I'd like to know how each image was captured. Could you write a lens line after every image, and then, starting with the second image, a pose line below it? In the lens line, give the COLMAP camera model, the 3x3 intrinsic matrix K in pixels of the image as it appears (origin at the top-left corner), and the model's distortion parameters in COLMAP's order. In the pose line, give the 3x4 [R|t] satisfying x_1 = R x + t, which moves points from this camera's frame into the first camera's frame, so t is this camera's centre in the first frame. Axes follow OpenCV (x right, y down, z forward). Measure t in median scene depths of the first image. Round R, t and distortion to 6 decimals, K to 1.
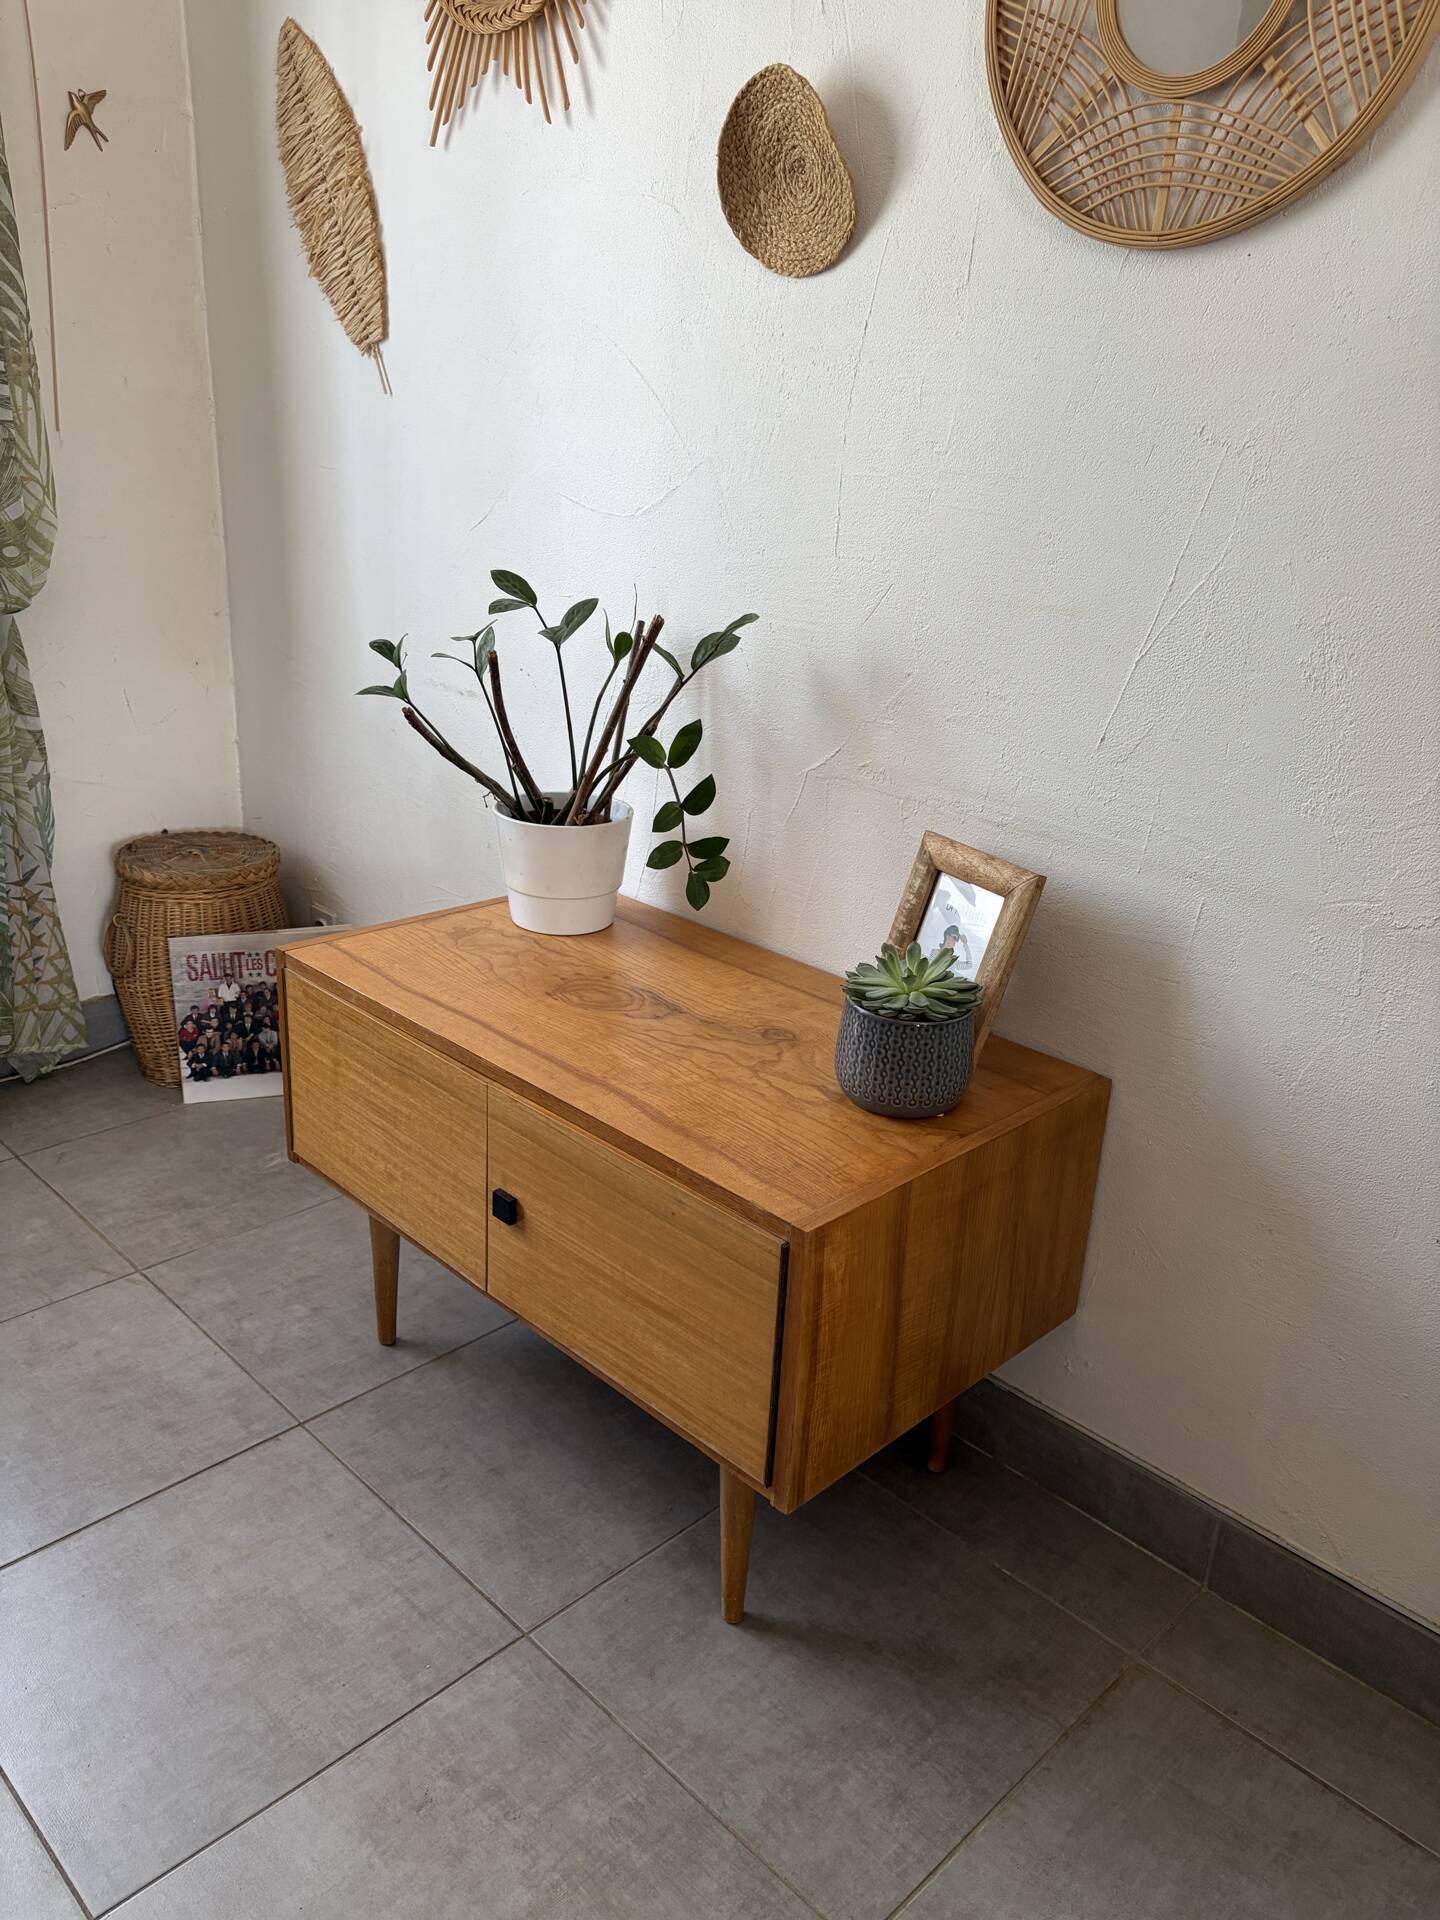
lens RADIAL K [[1465.8, 0, 714.4], [0, 1465.8, 970.6], [0, 0, 1]] dist [0.045287, -0.054811]
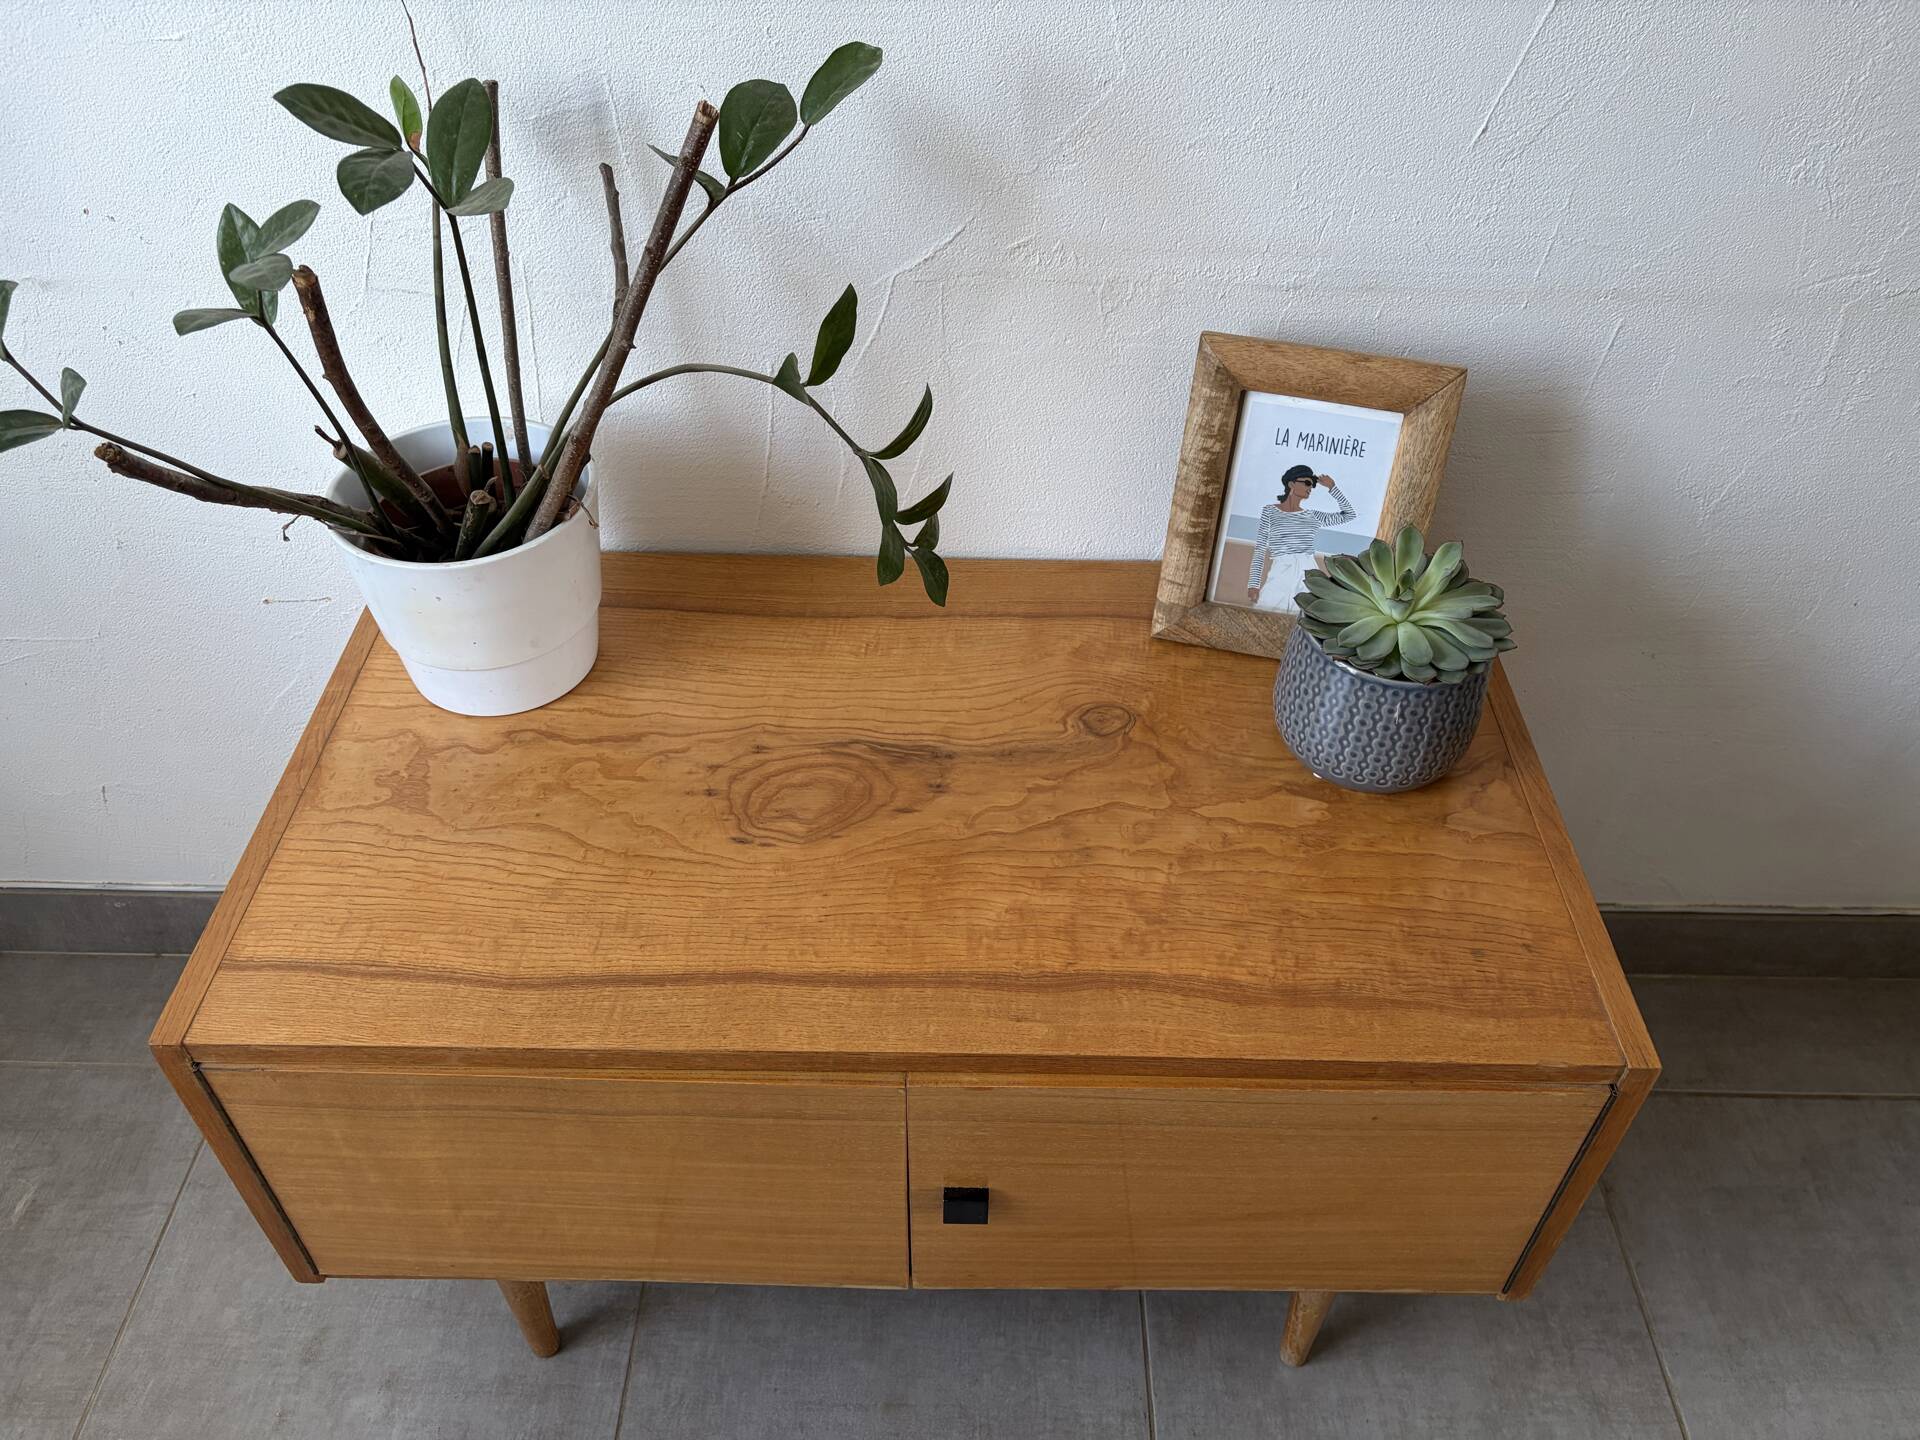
lens RADIAL K [[1465.8, 0, 967.3], [0, 1465.8, 735.9], [0, 0, 1]] dist [0.045287, -0.054811]
pose [[0.710061, -0.512300, 0.483075, -0.335882], [0.269174, 0.831429, 0.486077, -0.298441], [-0.650661, -0.215113, 0.728263, 0.586149]]
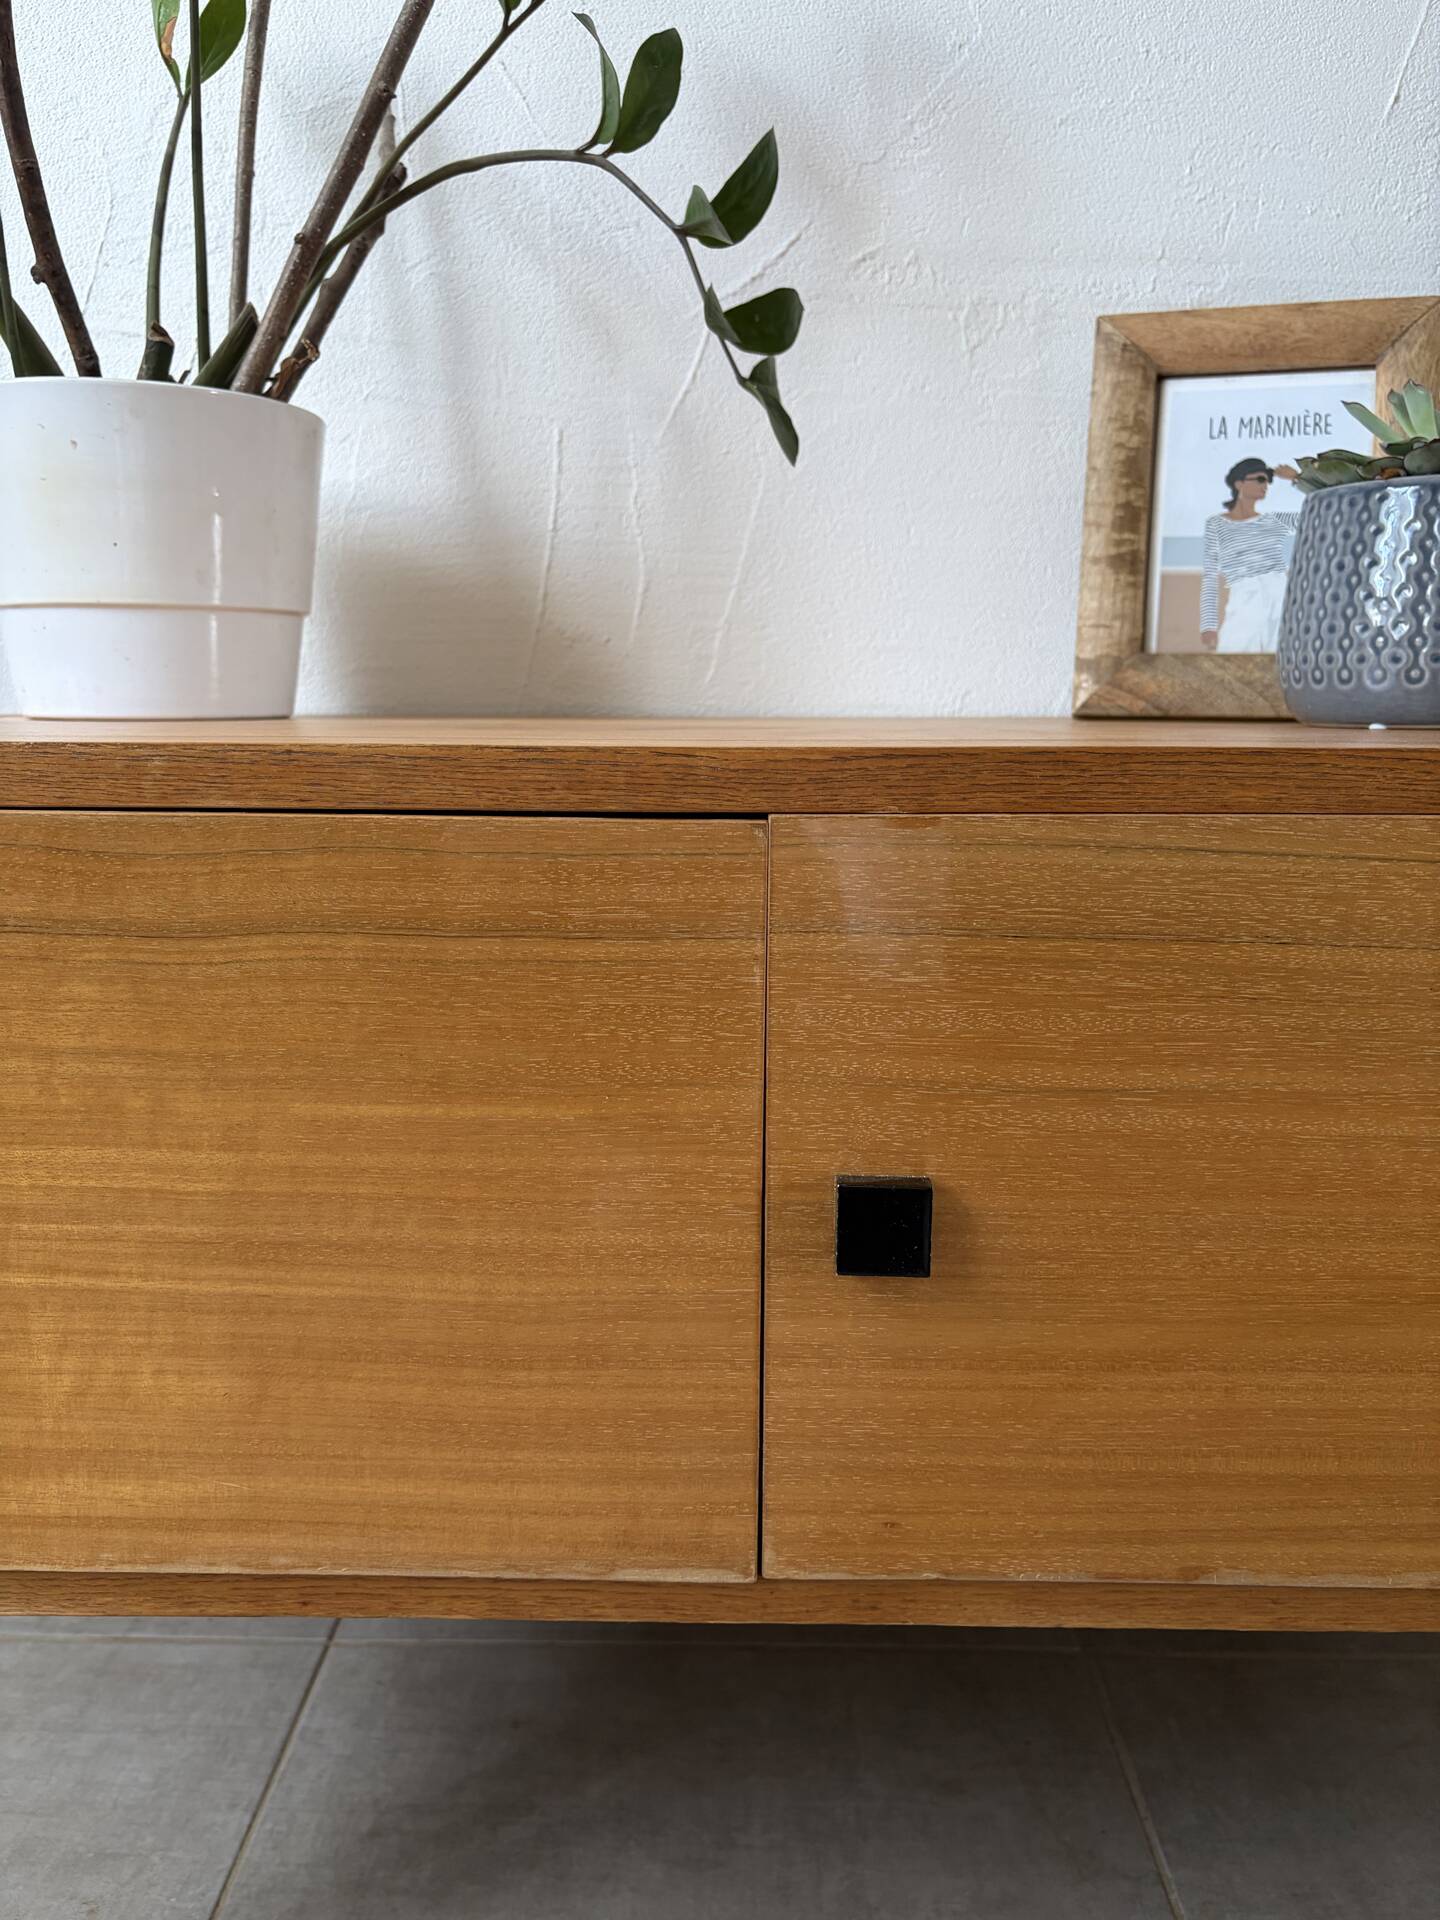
lens RADIAL K [[1465.8, 0, 716.5], [0, 1465.8, 977.9], [0, 0, 1]] dist [0.045287, -0.054811]
pose [[0.713416, -0.179647, 0.677322, -0.353865], [0.277320, 0.960047, -0.037464, 0.112484], [-0.643530, 0.214562, 0.734733, 0.784547]]
